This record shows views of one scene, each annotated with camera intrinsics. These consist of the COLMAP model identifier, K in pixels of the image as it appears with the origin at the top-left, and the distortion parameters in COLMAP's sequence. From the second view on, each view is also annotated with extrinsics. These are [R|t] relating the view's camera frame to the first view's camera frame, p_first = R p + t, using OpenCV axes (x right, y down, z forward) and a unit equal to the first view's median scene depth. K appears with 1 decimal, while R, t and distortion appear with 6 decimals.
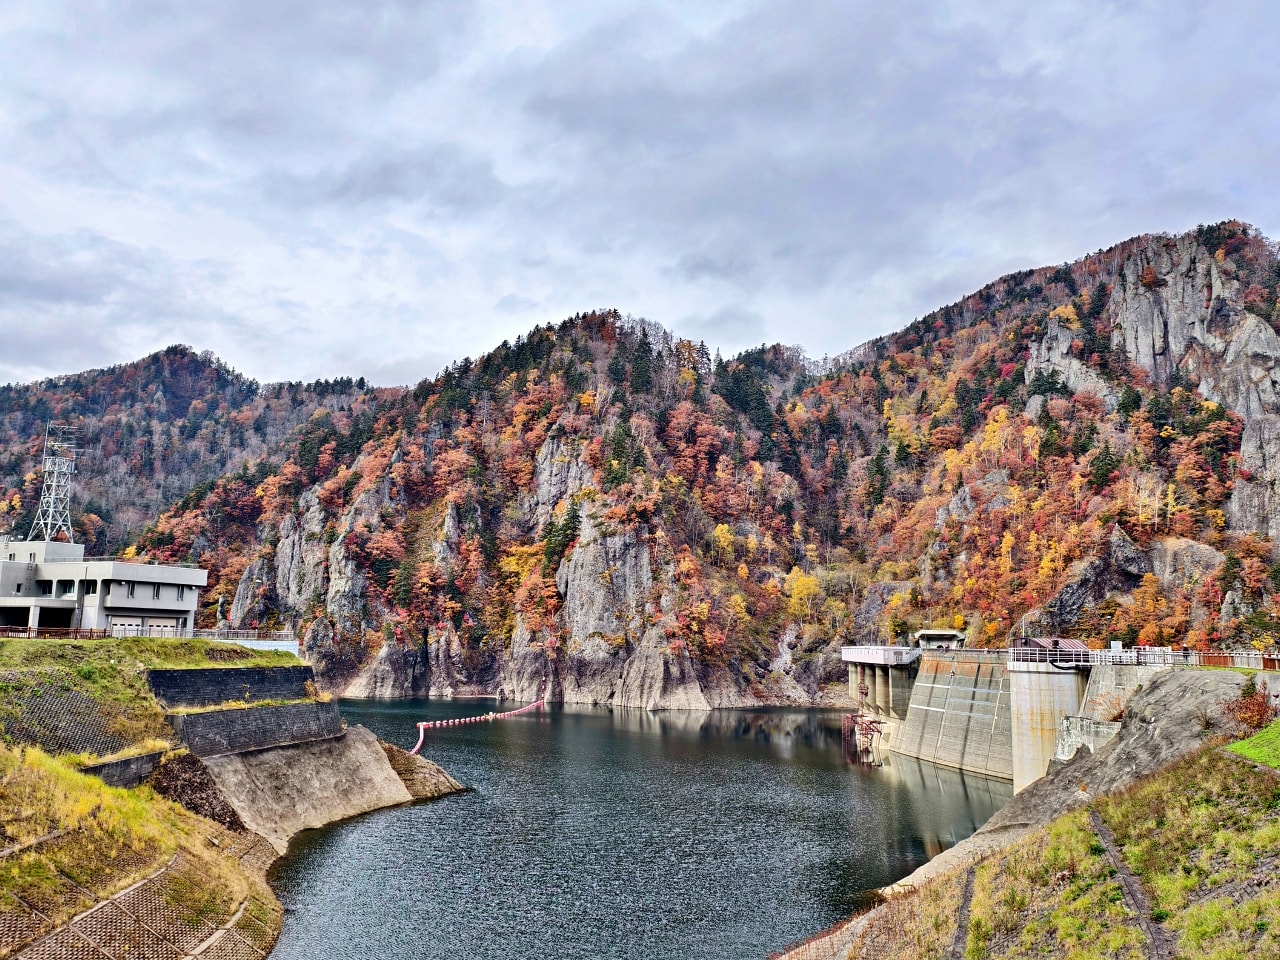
lens RADIAL K [[1010.4, 0, 637.5], [0, 1010.4, 465.4], [0, 0, 1]] dist [0.059030, -0.006637]
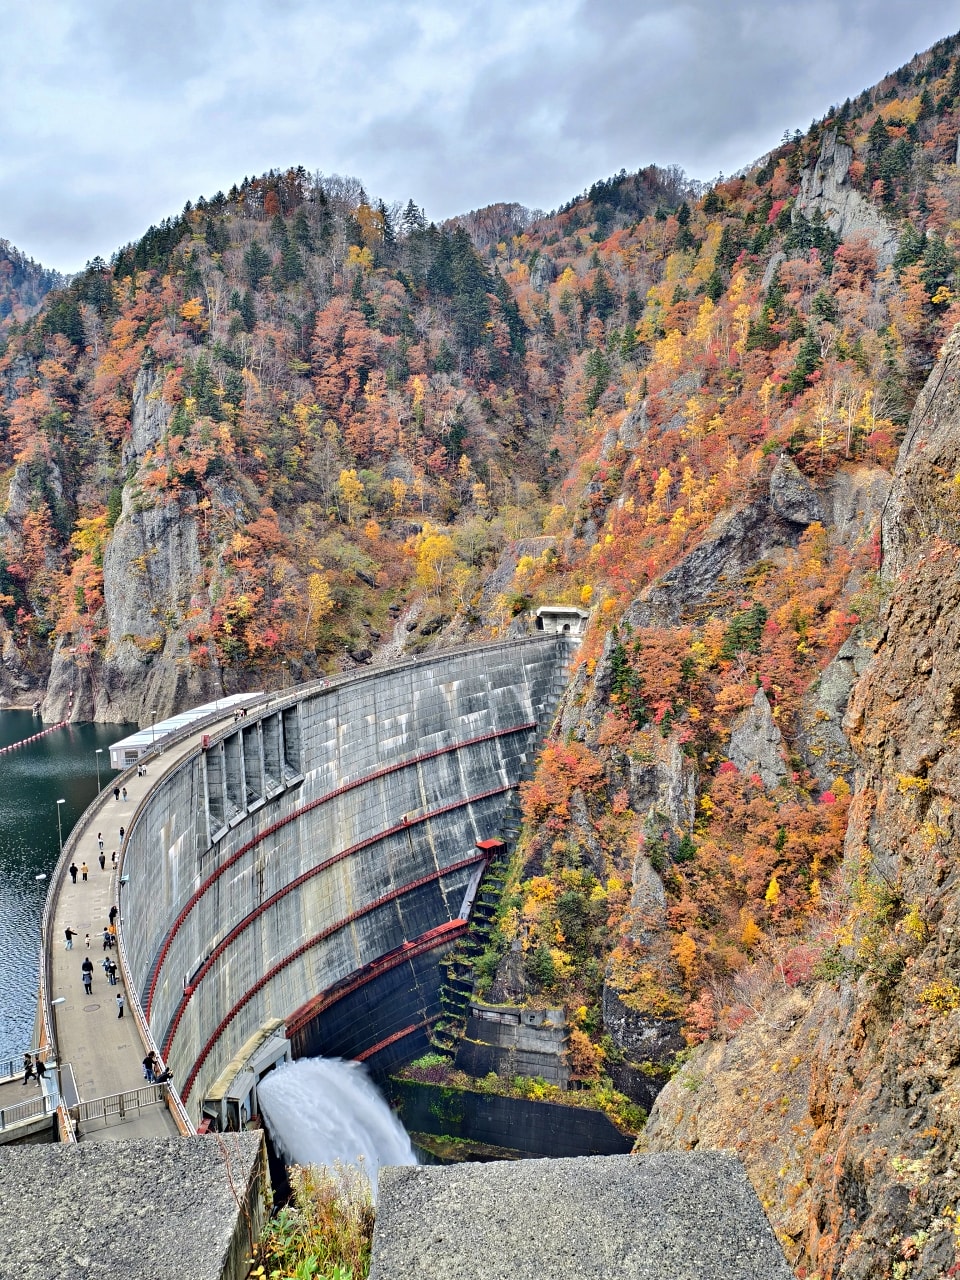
lens RADIAL K [[1127.7, 0, 480.0], [0, 1127.7, 640.0], [0, 0, 1]] dist [0.073591, -0.177895]
pose [[0.990191, -0.047635, -0.131350, 0.300864], [0.081733, 0.959942, 0.268015, -0.042417], [0.113321, -0.276121, 0.954419, 0.144548]]
